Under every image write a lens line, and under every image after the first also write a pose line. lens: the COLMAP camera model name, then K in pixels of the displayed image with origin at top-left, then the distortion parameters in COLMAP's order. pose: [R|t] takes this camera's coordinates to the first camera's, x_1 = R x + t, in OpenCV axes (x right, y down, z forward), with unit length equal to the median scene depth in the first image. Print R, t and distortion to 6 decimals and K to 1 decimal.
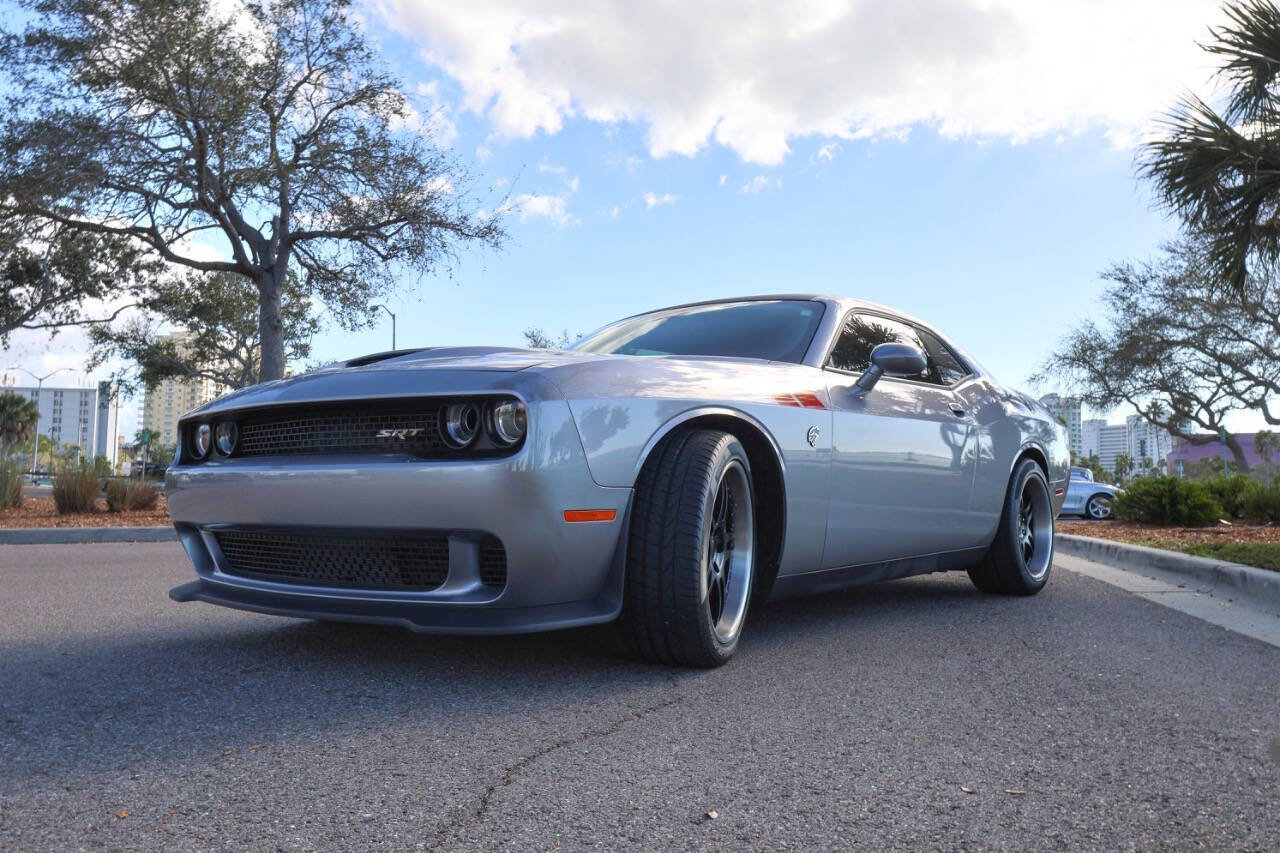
lens RADIAL K [[1042.9, 0, 657.6], [0, 1042.9, 425.1], [0, 0, 1]] dist [0.004331, -0.001815]
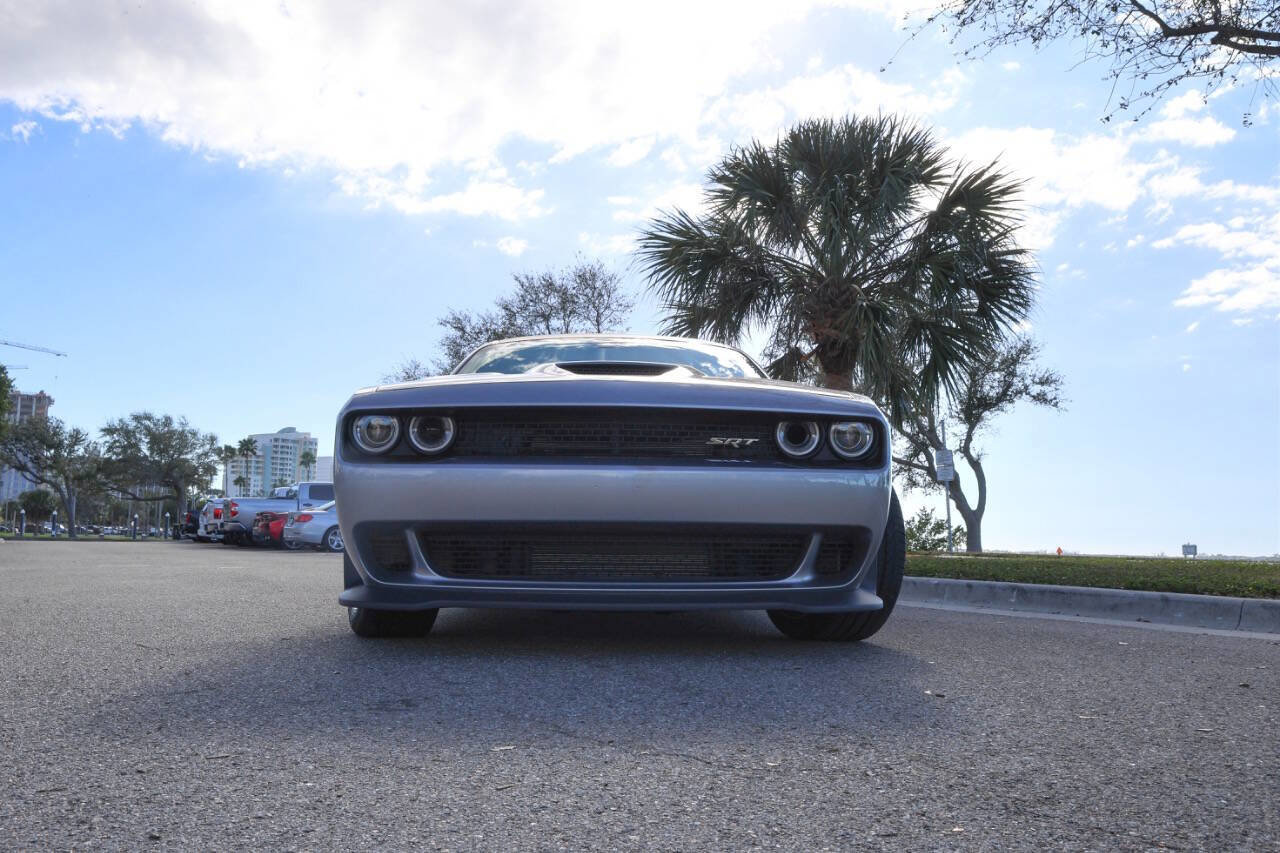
lens RADIAL K [[1080.1, 0, 666.6], [0, 1080.1, 418.7], [0, 0, 1]] dist [0.004738, -0.000320]
pose [[0.751495, 0.073181, 0.655667, -0.138558], [-0.048273, 0.997264, -0.055979, 0.006745], [-0.657970, 0.010417, 0.752972, 0.021127]]
